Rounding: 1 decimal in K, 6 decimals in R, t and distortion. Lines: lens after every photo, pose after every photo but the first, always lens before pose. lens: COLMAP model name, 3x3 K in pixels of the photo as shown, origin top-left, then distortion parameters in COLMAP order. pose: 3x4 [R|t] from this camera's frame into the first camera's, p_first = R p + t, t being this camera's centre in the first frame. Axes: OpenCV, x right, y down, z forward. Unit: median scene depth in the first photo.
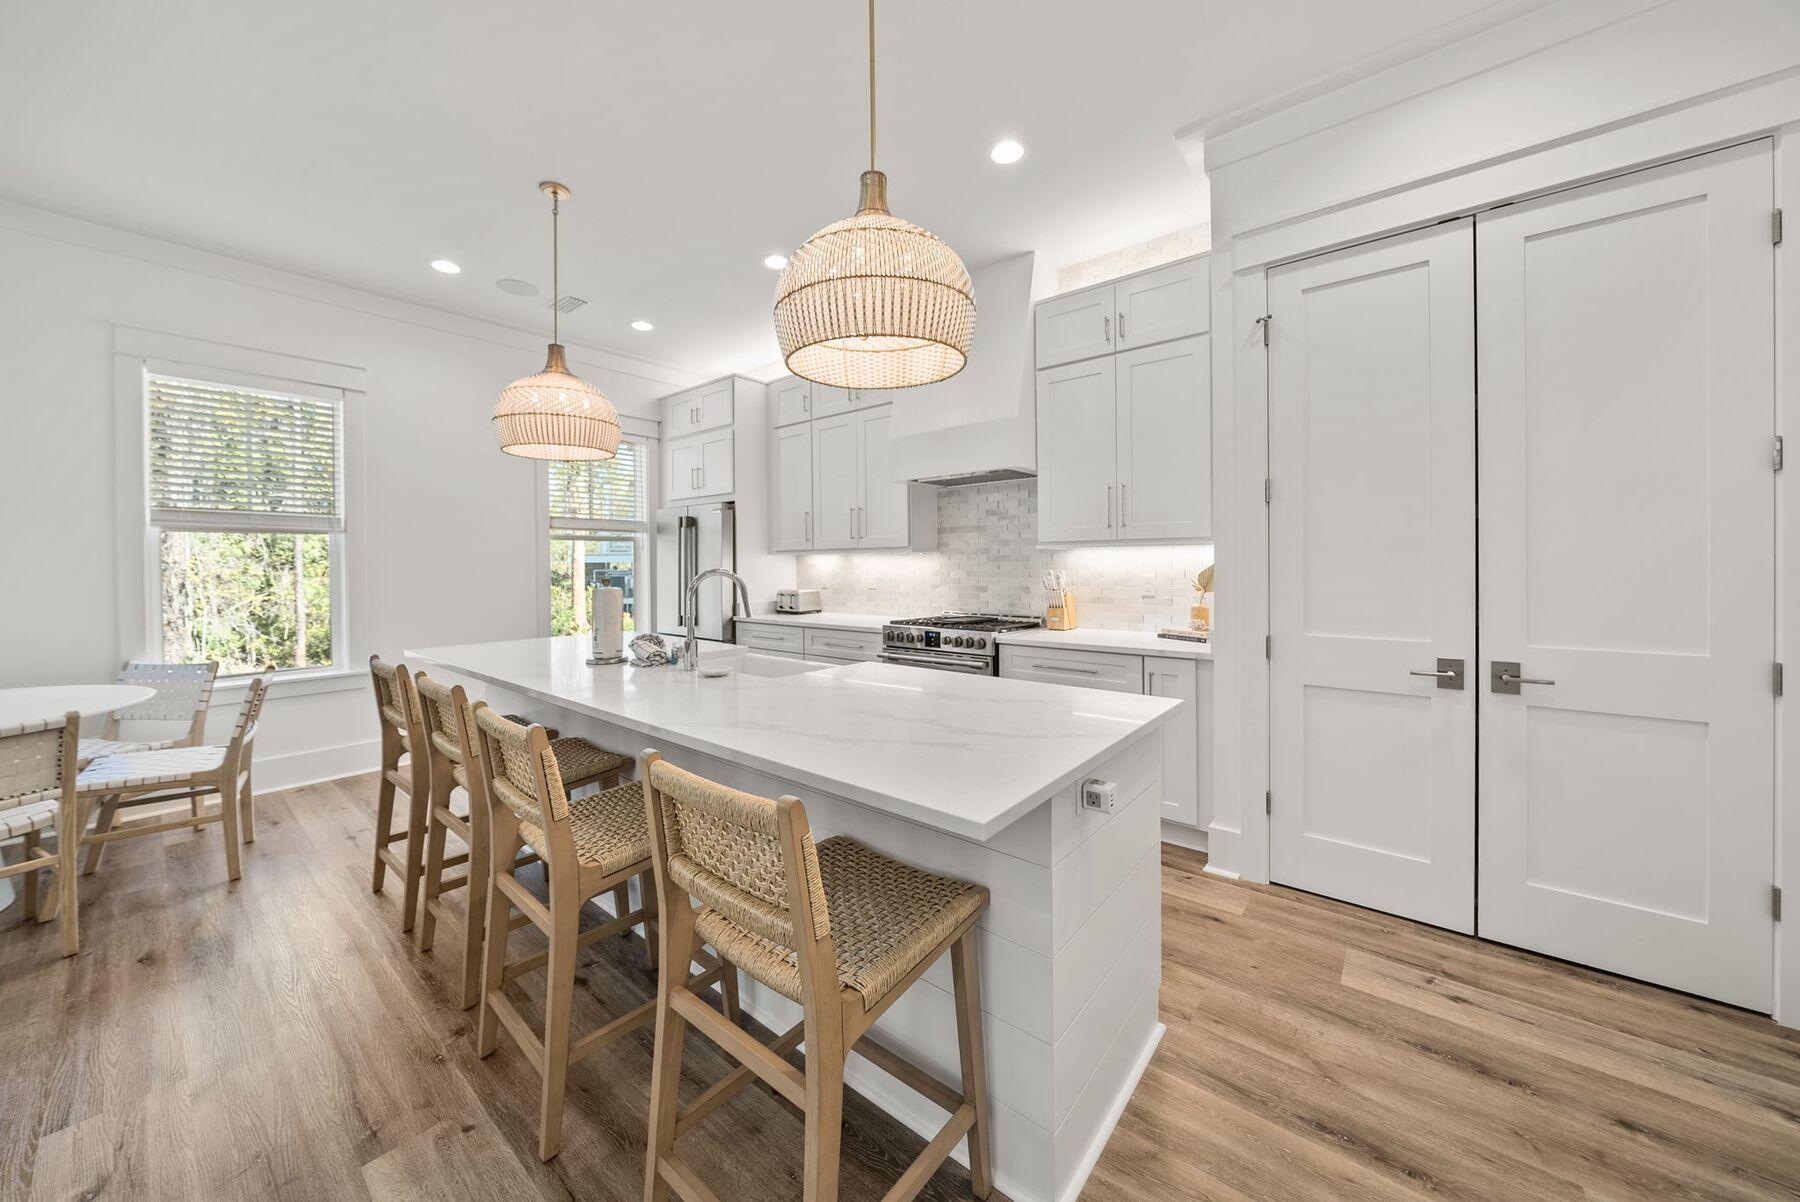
lens RADIAL K [[636.5, 0, 897.1], [0, 636.5, 568.7], [0, 0, 1]] dist [0.000301, -0.000006]
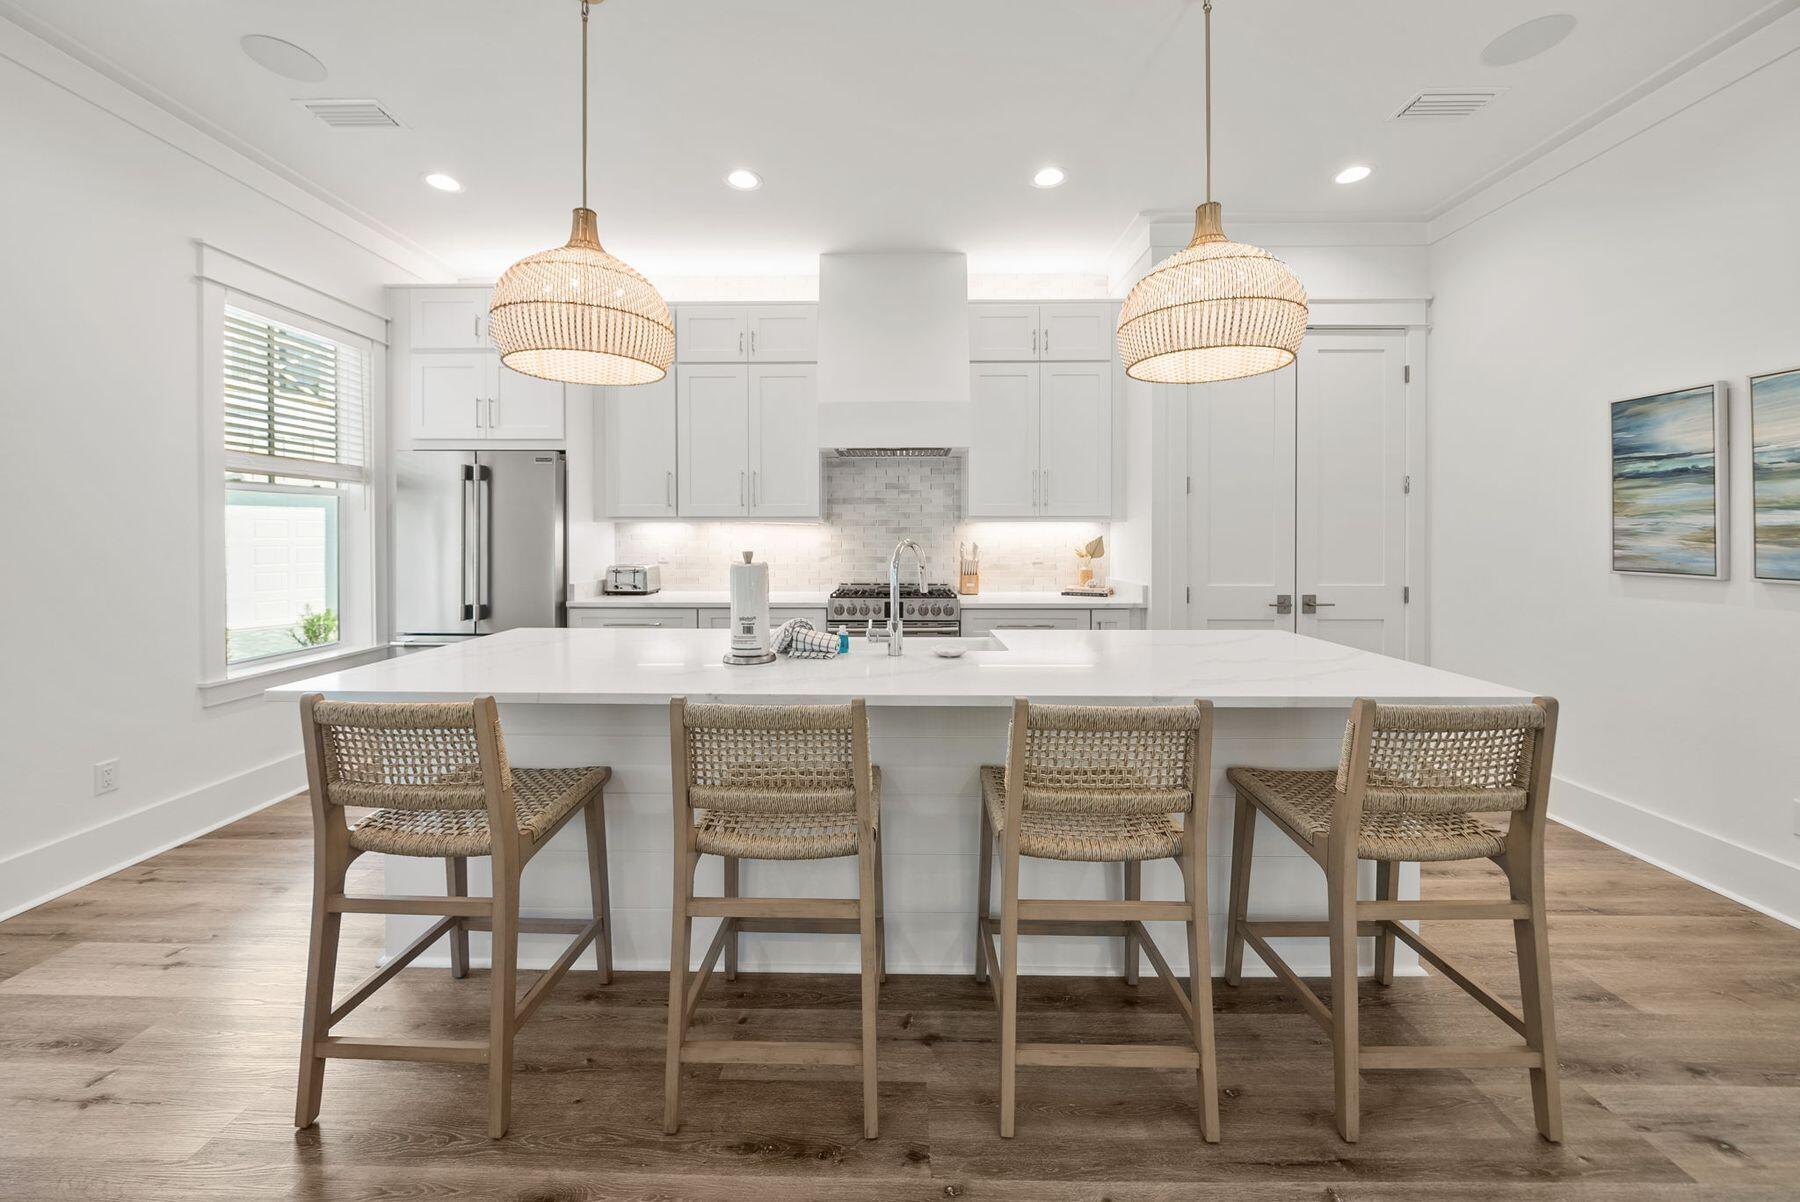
lens RADIAL K [[639.2, 0, 898.4], [0, 639.2, 545.7], [0, 0, 1]] dist [0.000701, 0.000057]
pose [[0.779442, -0.003021, 0.626467, -0.488287], [-0.002527, 0.999965, 0.007966, 0.001080], [-0.626469, -0.007792, 0.779407, 0.171498]]
